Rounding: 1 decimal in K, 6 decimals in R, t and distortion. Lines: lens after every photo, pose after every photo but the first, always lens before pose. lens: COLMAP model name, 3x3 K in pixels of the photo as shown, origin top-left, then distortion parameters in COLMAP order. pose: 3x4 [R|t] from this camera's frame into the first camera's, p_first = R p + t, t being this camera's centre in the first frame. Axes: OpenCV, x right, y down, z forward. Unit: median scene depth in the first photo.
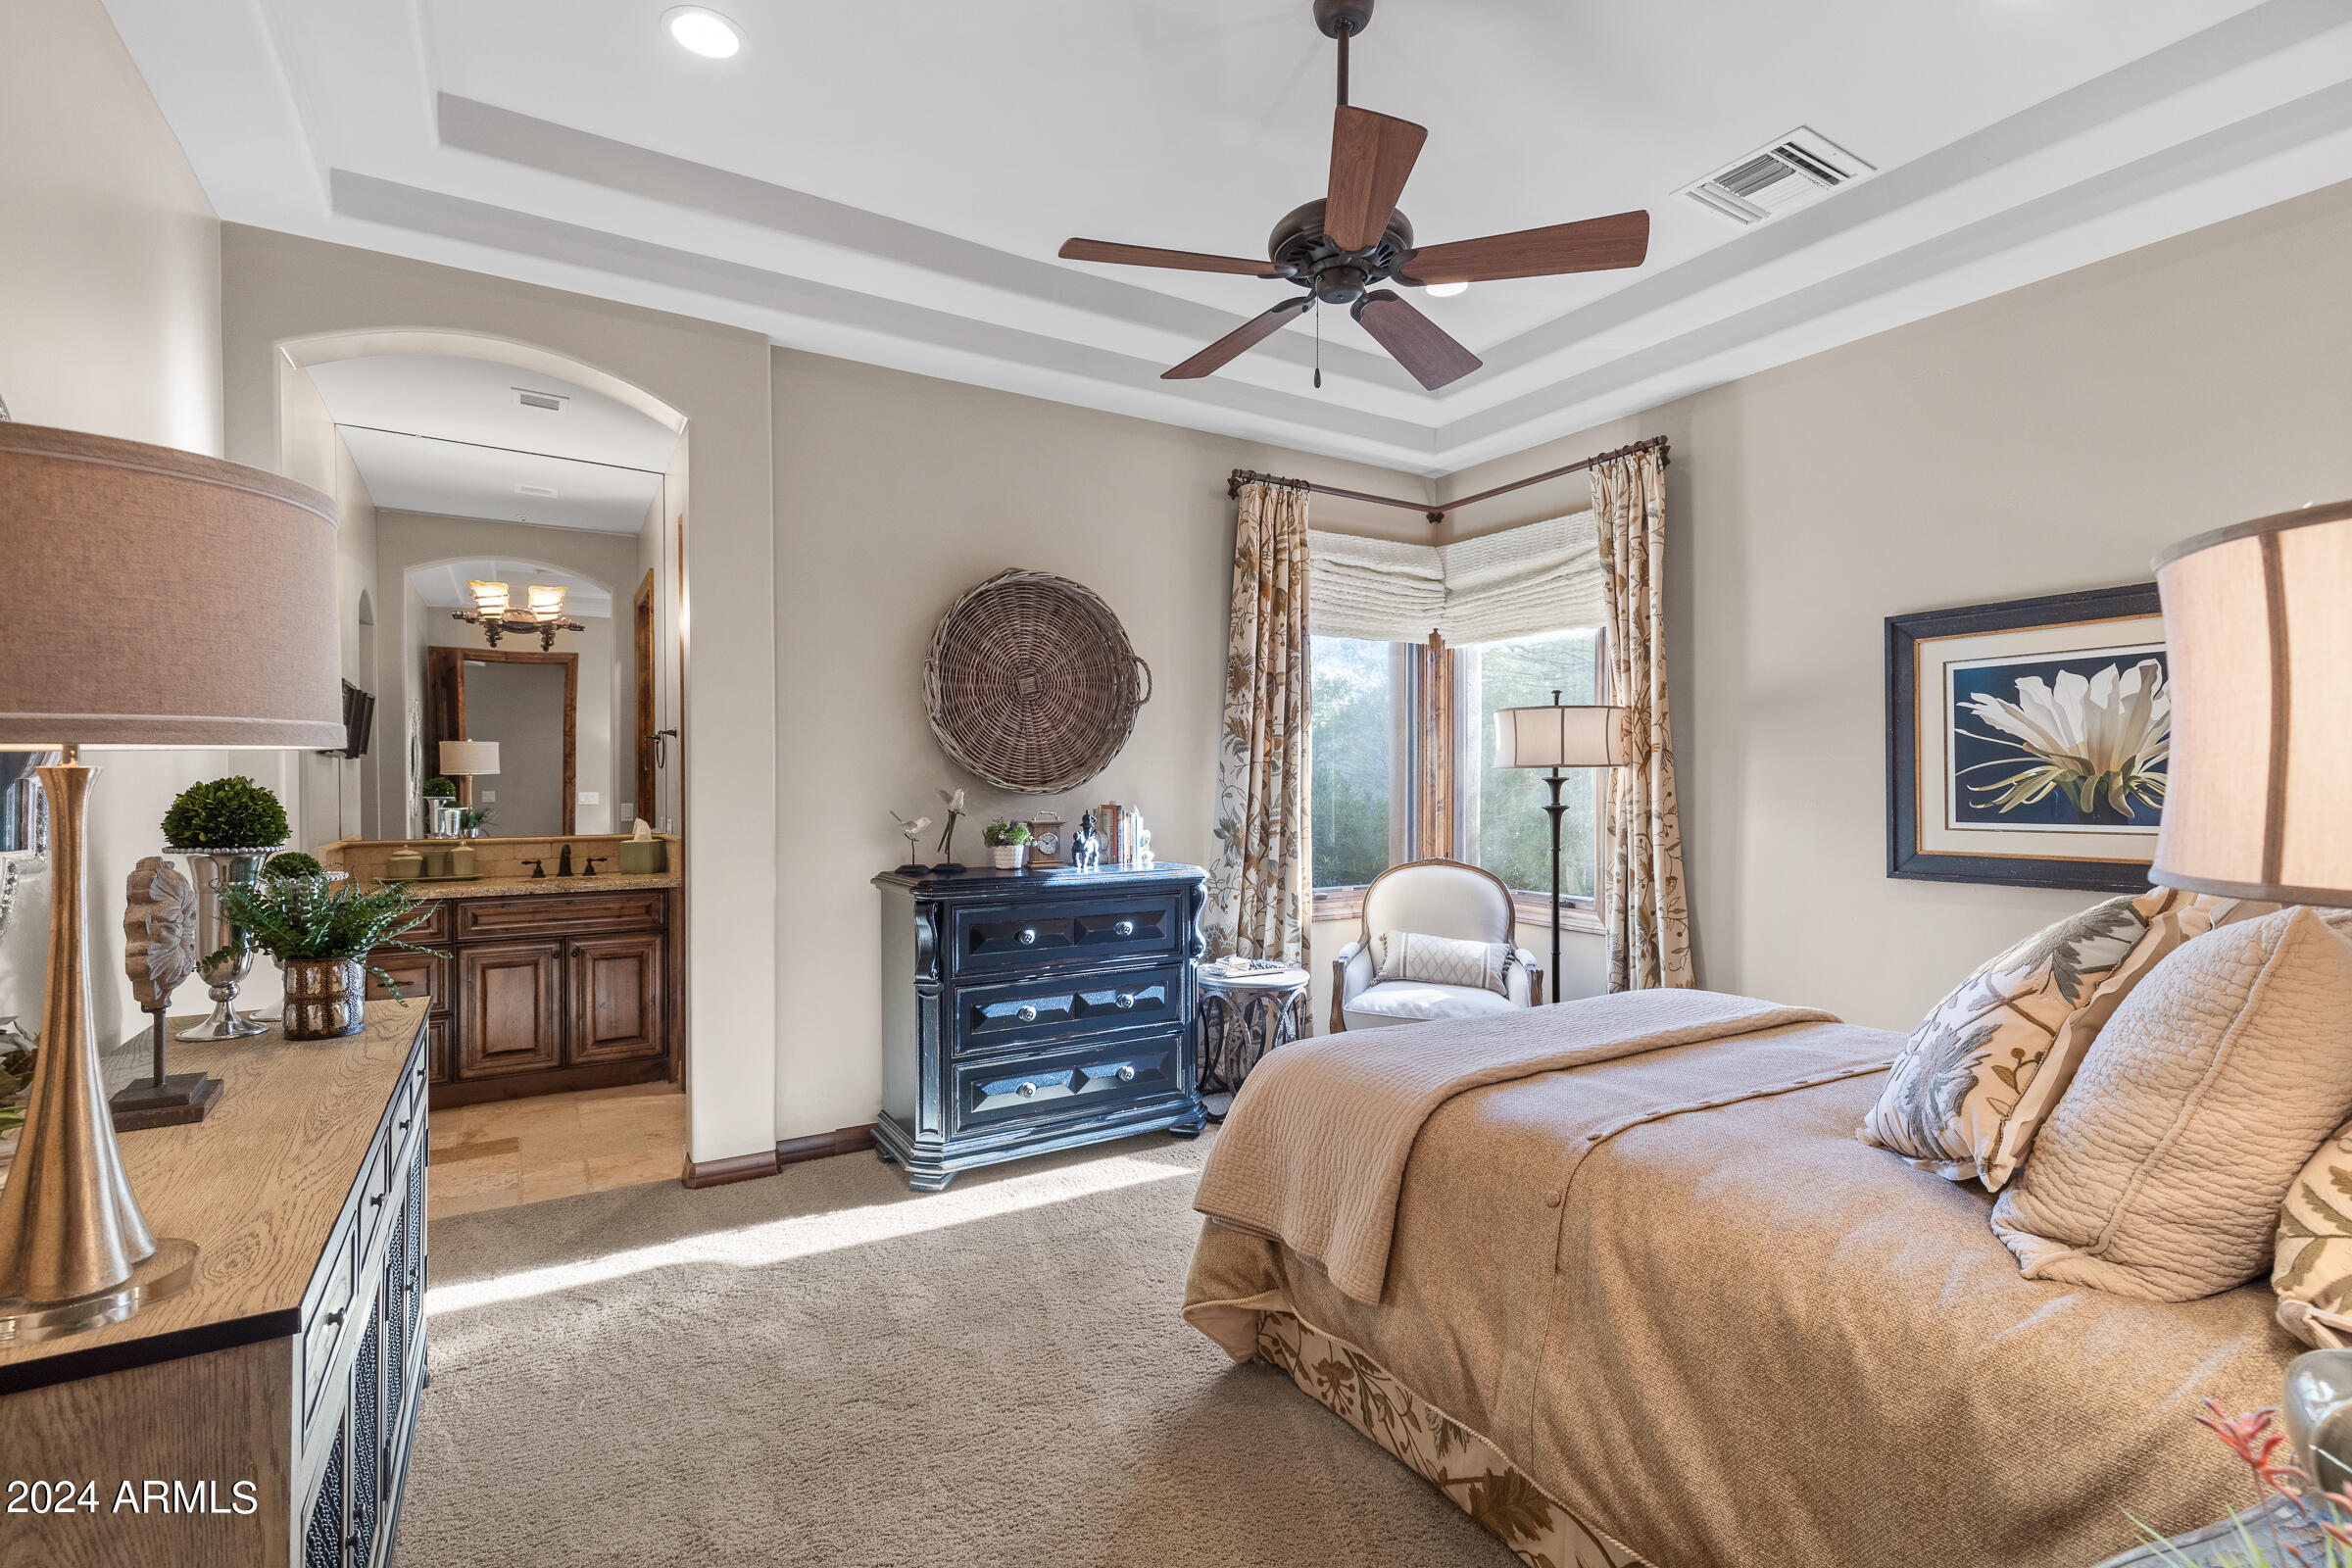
lens RADIAL K [[1076.4, 0, 1163.1], [0, 1076.4, 799.6], [0, 0, 1]] dist [0.001522, 0.000134]
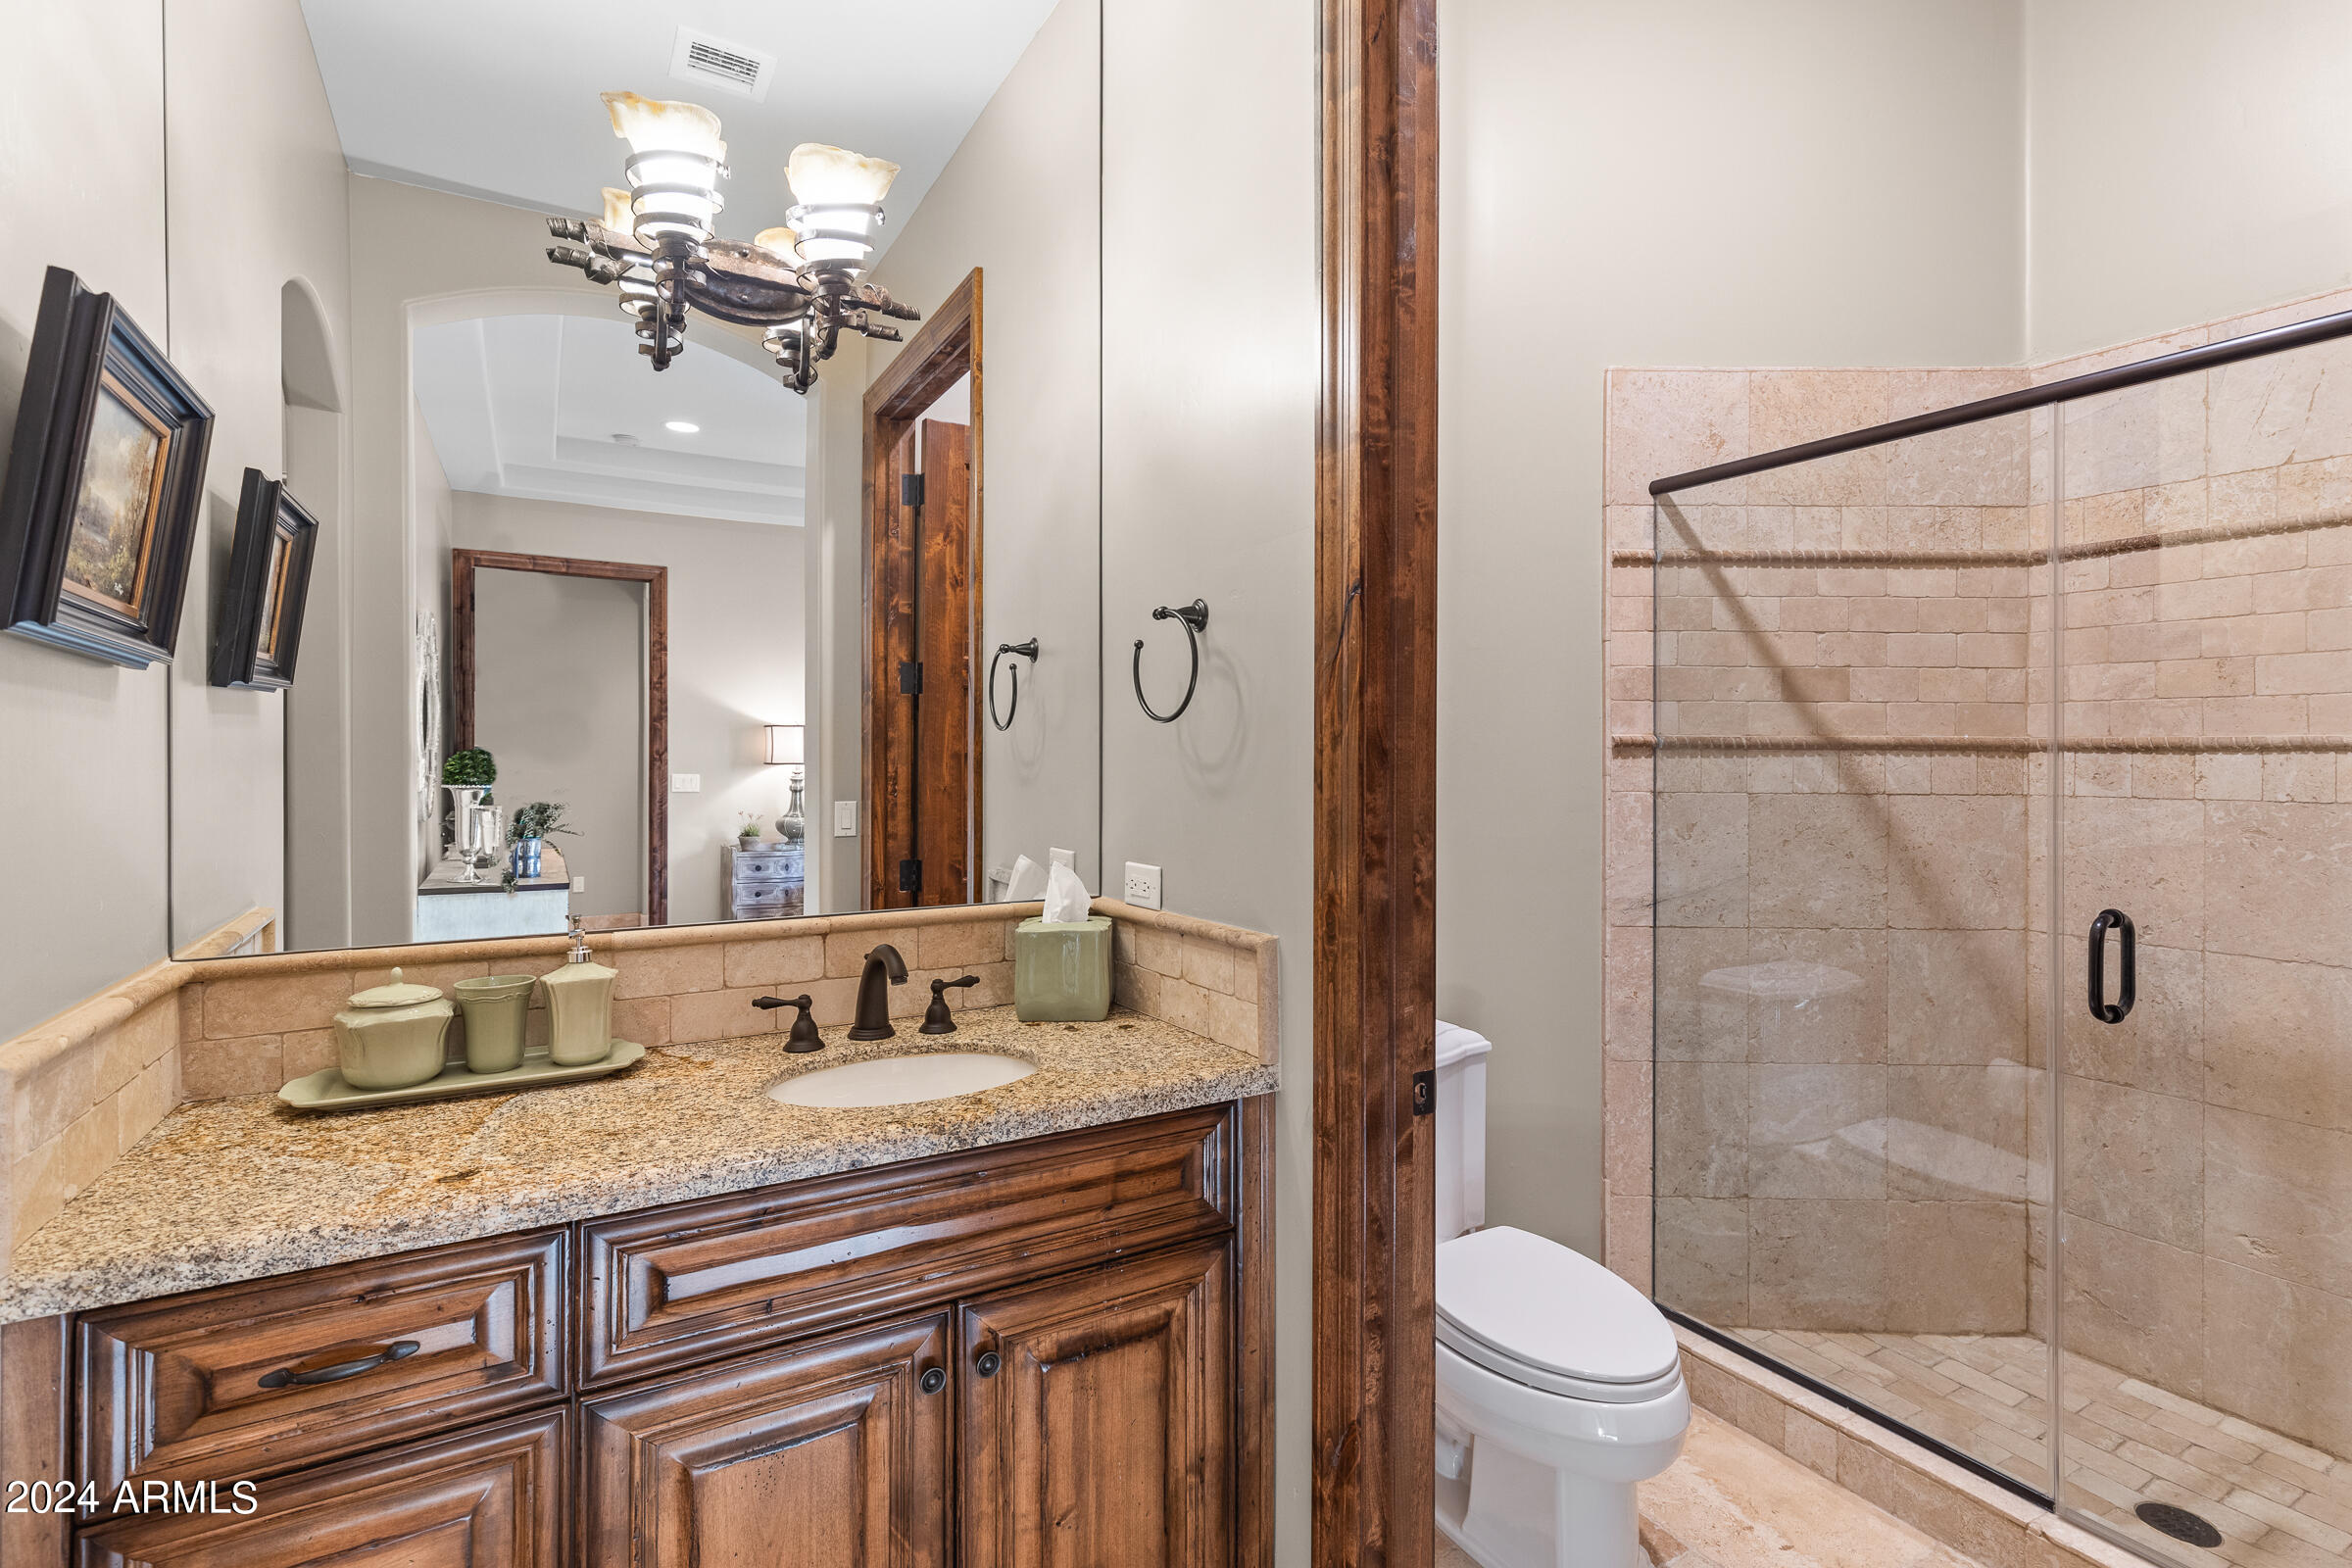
lens RADIAL K [[1076.4, 0, 1182.3], [0, 1076.4, 764.7], [0, 0, 1]] dist [0.001522, 0.000134]
pose [[0.999991, 0.000691, 0.004216, -0.477100], [-0.000646, 0.999942, -0.010723, -0.011295], [-0.004223, 0.010720, 0.999934, 0.686235]]
